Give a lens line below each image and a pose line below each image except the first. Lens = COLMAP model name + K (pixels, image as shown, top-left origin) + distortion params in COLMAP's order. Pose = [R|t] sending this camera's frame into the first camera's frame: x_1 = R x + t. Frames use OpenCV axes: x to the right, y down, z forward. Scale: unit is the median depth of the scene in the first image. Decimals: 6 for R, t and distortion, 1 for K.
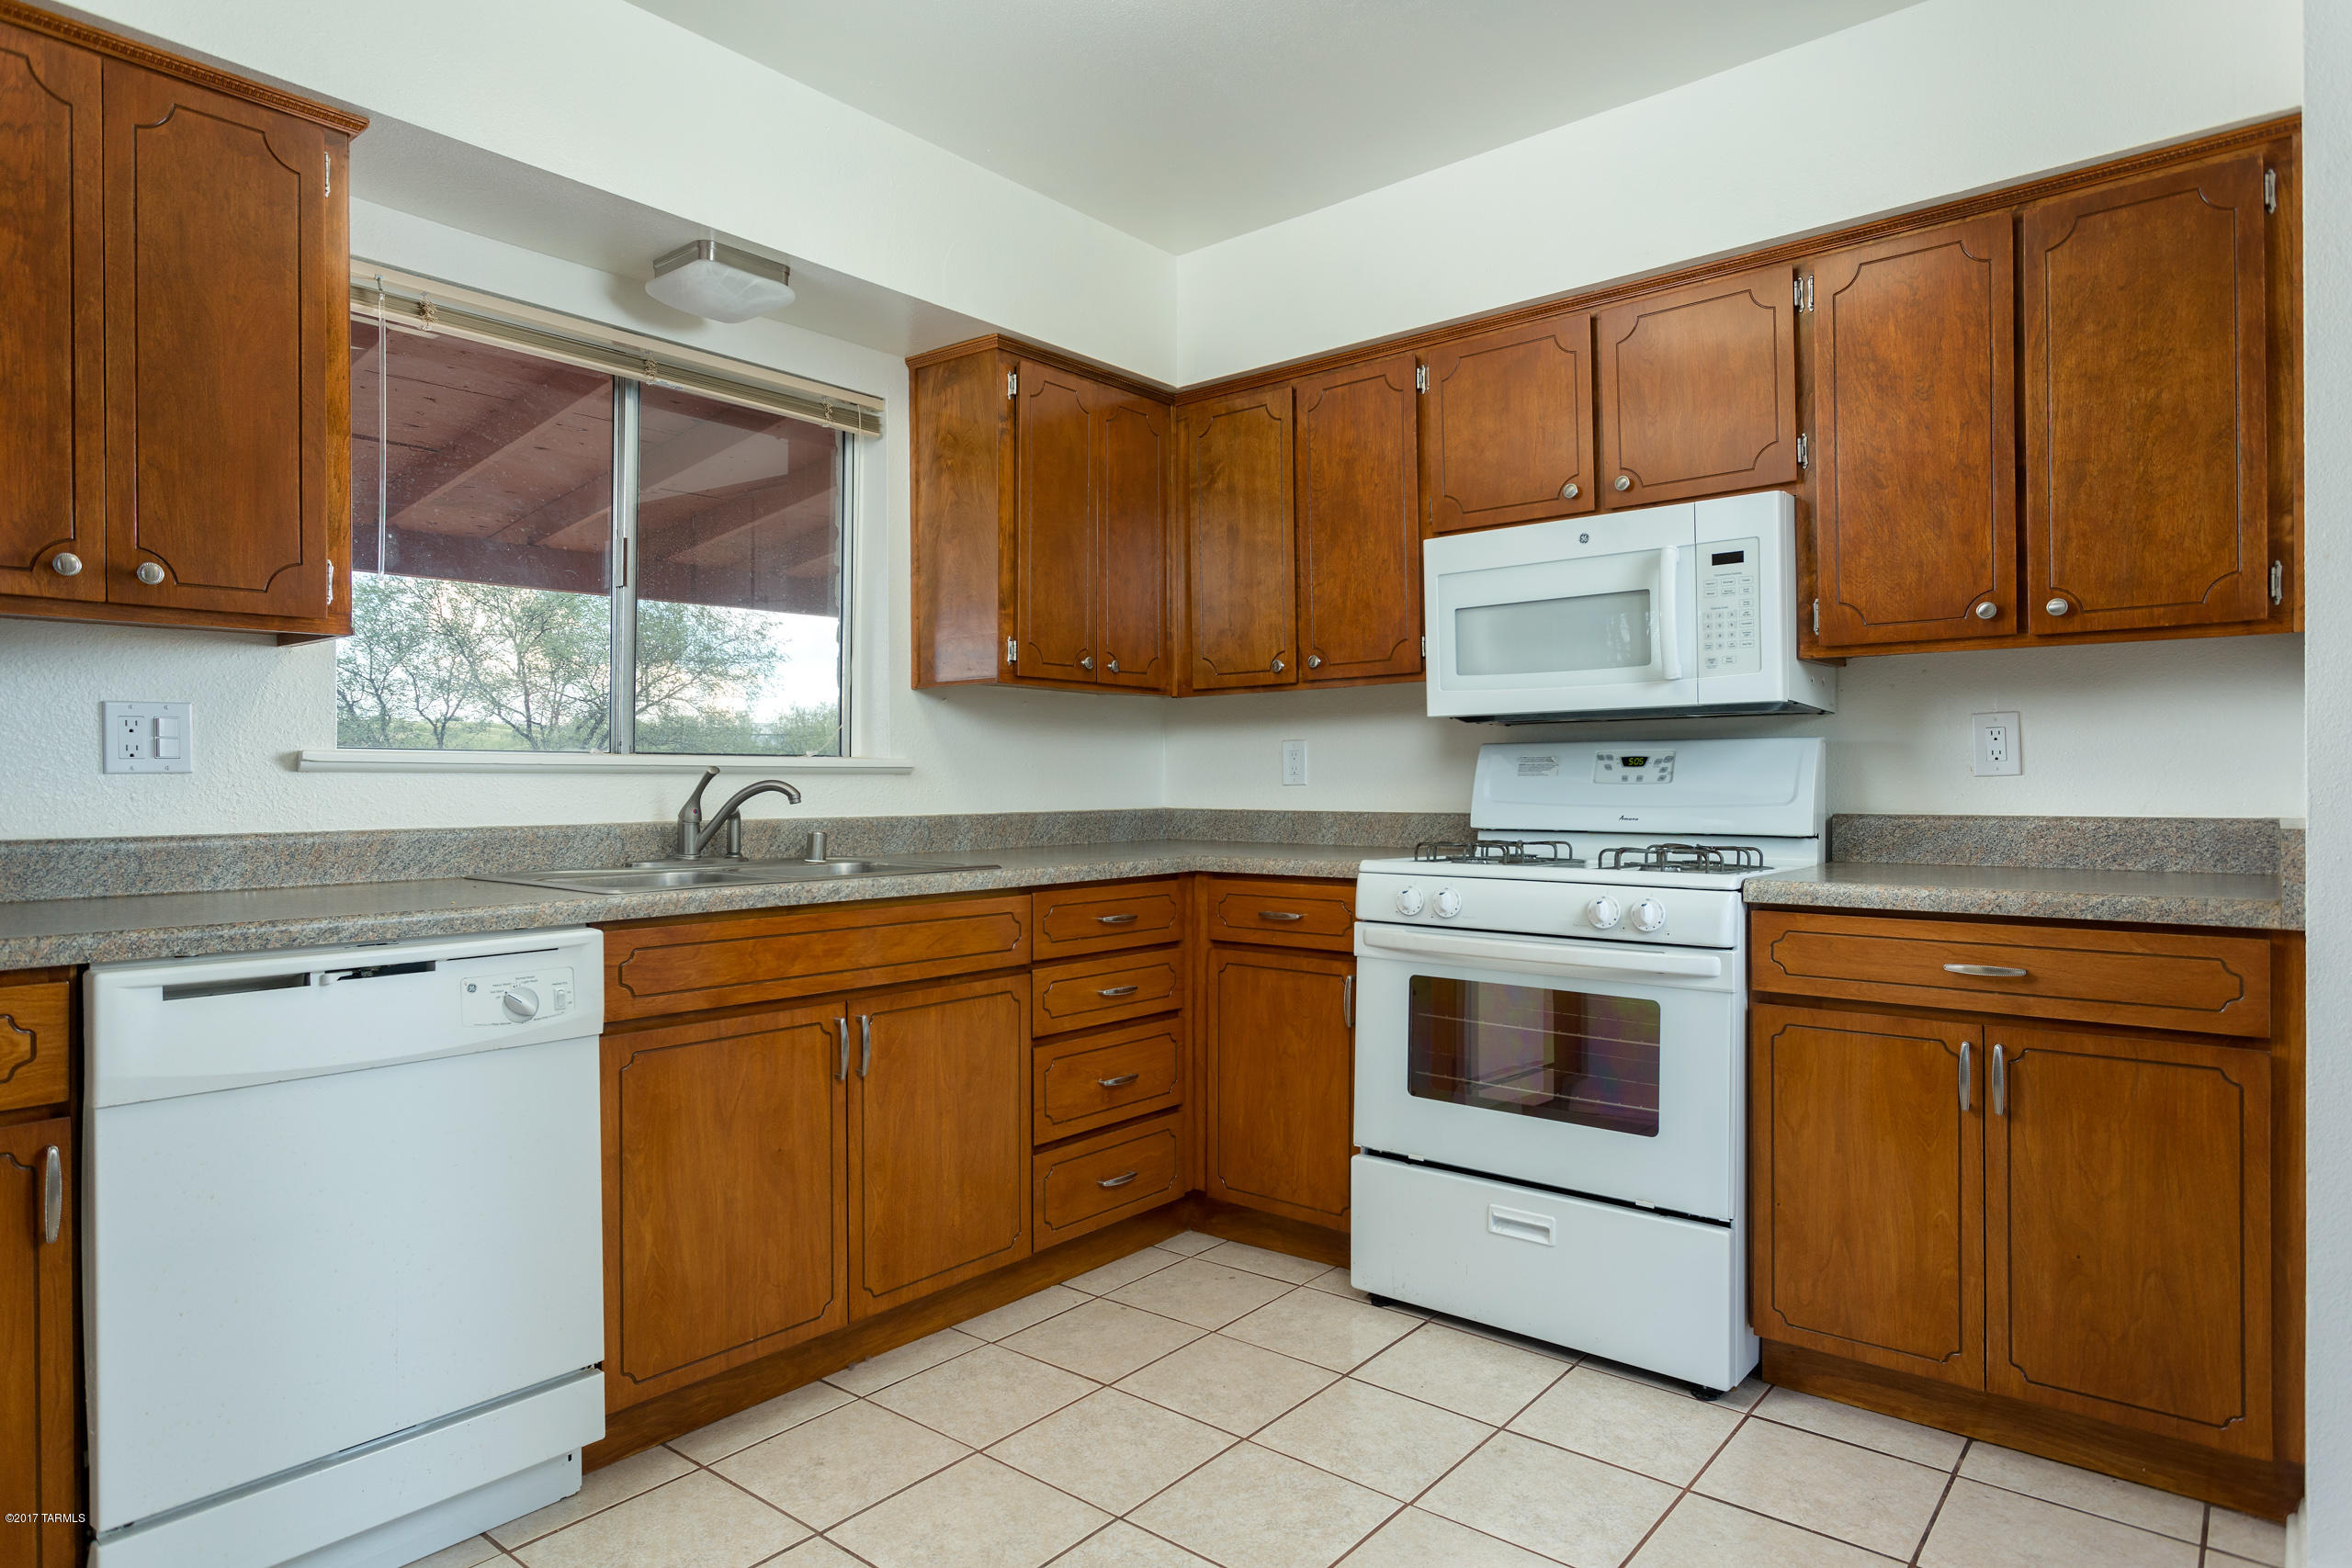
lens RADIAL K [[1332.6, 0, 1176.0], [0, 1332.6, 784.0], [0, 0, 1]] dist [-0.006502, 0.003557]
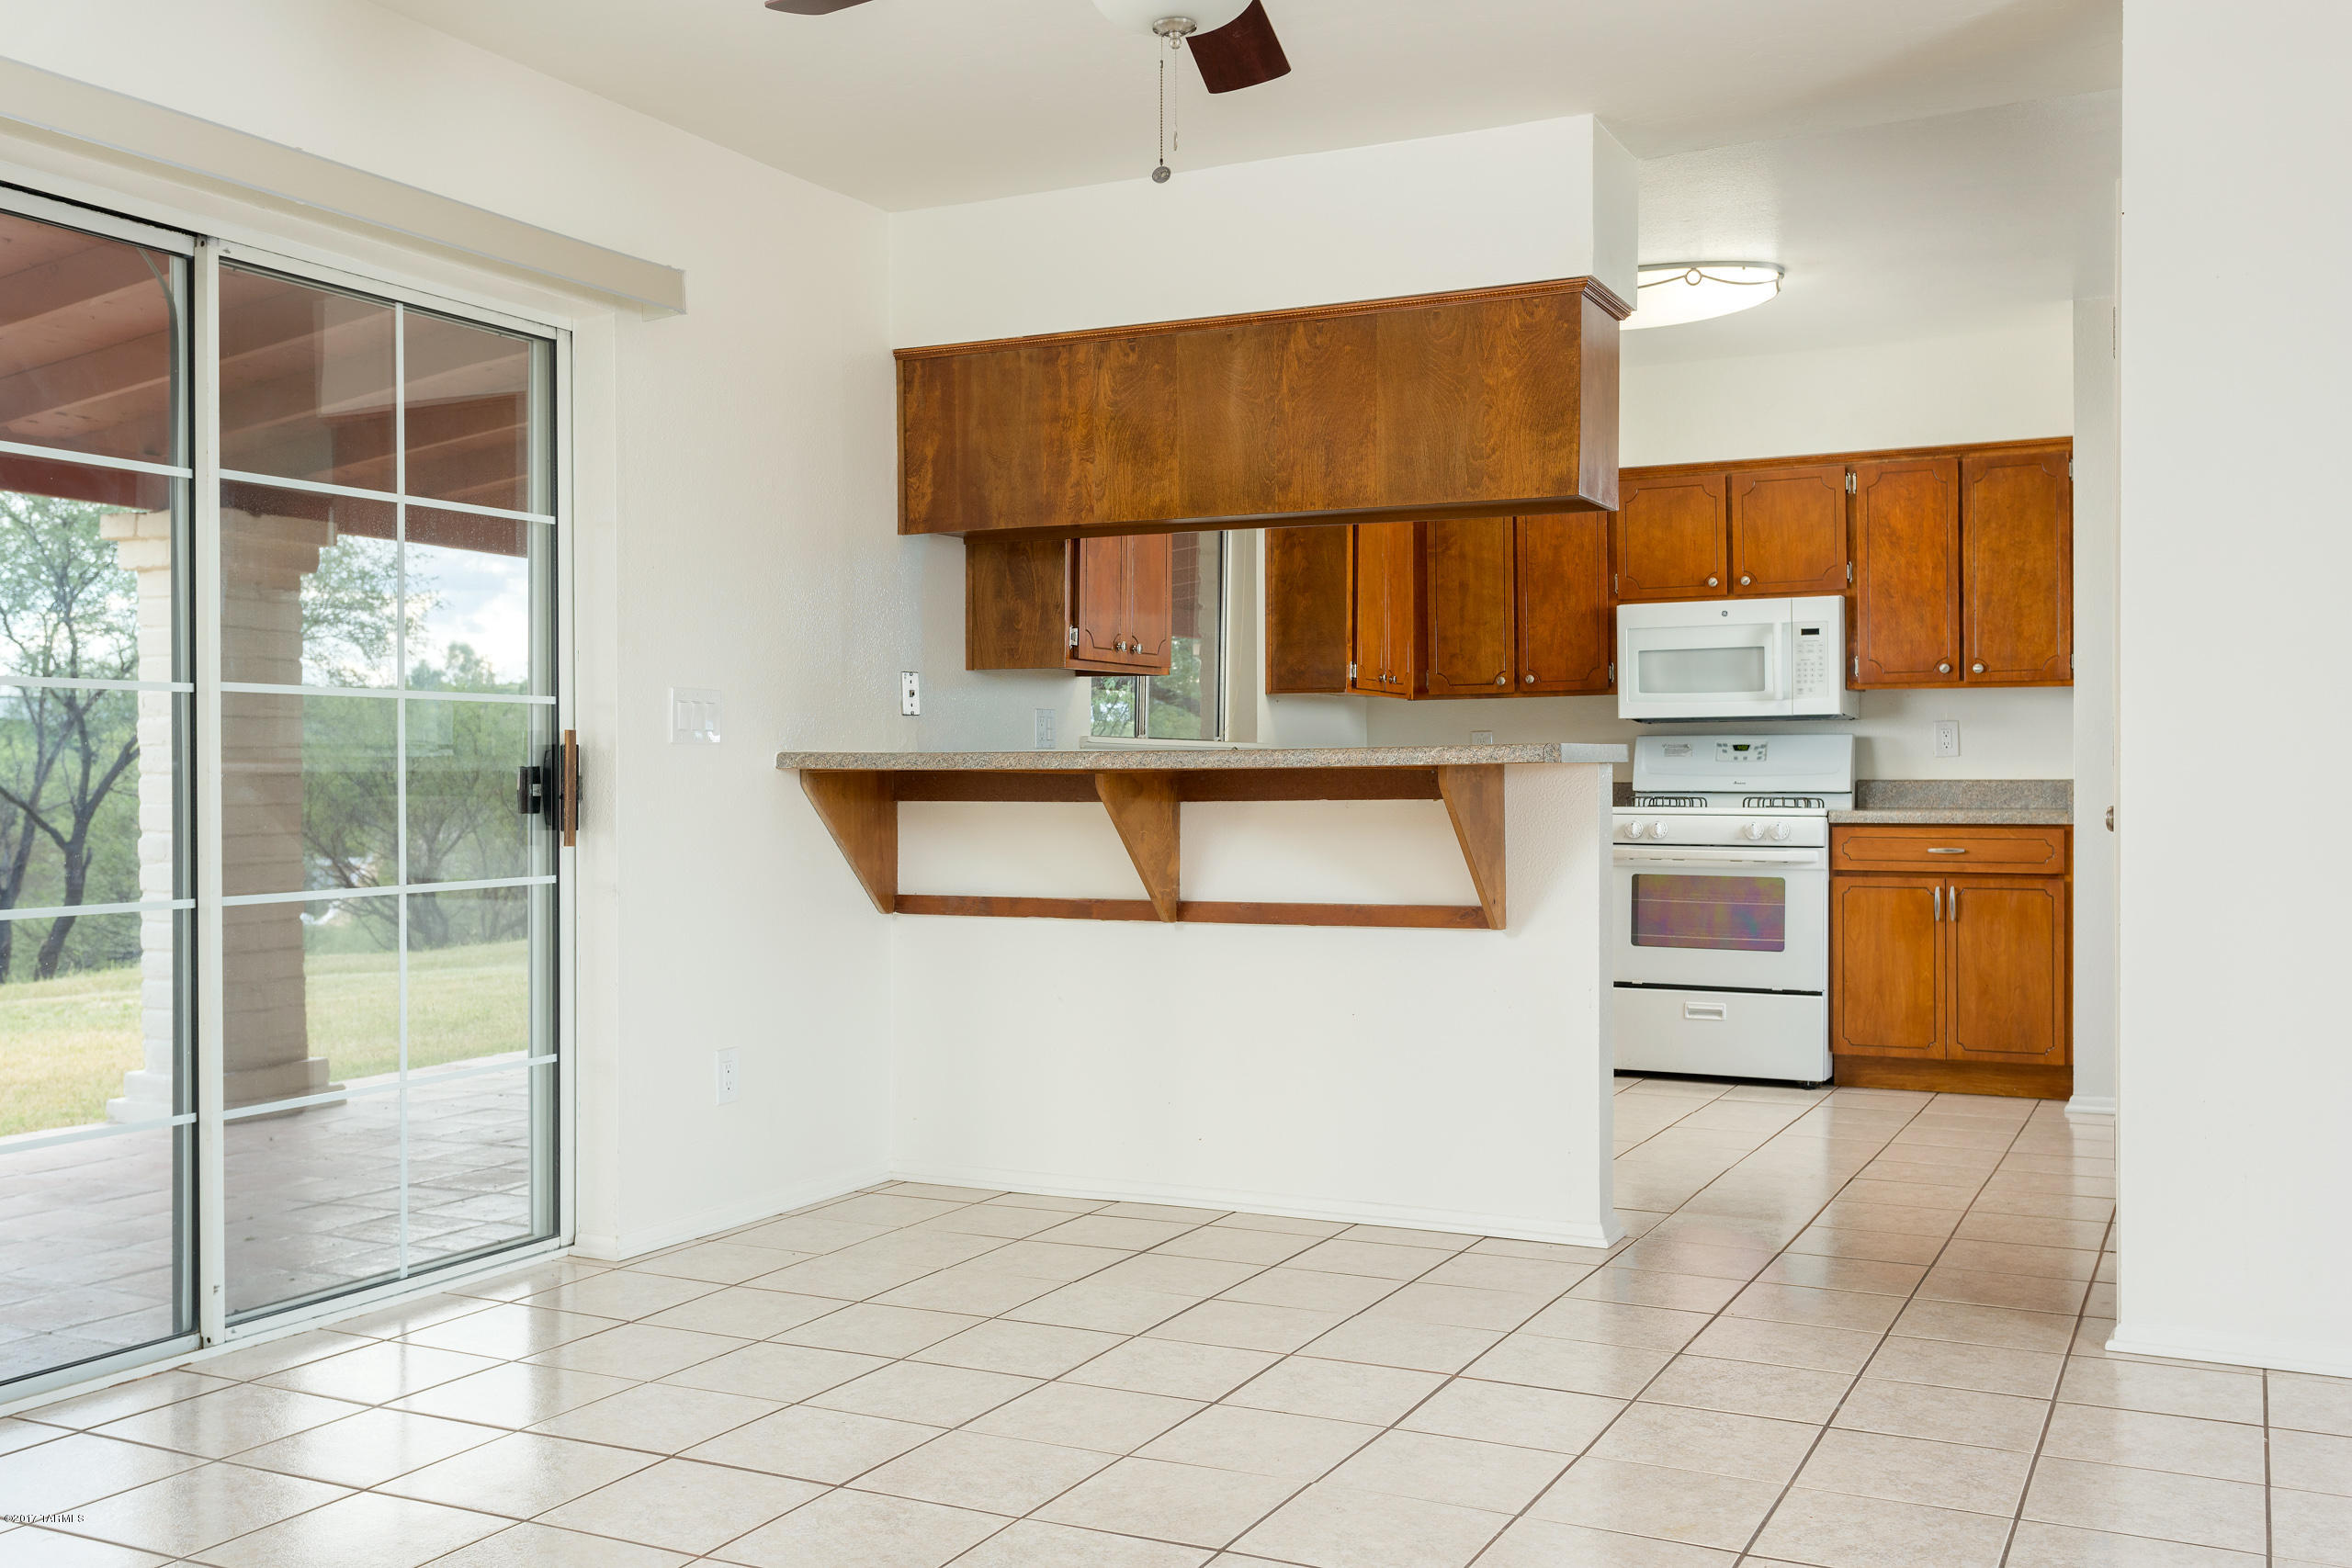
lens RADIAL K [[2061.3, 0, 1176.0], [0, 2061.3, 784.0], [0, 0, 1]] dist [-0.010990, -0.009162]
pose [[0.976118, 0.003450, 0.217215, -1.119066], [-0.003293, 0.999994, -0.001087, 0.041322], [-0.217218, 0.000346, 0.976123, -1.657819]]
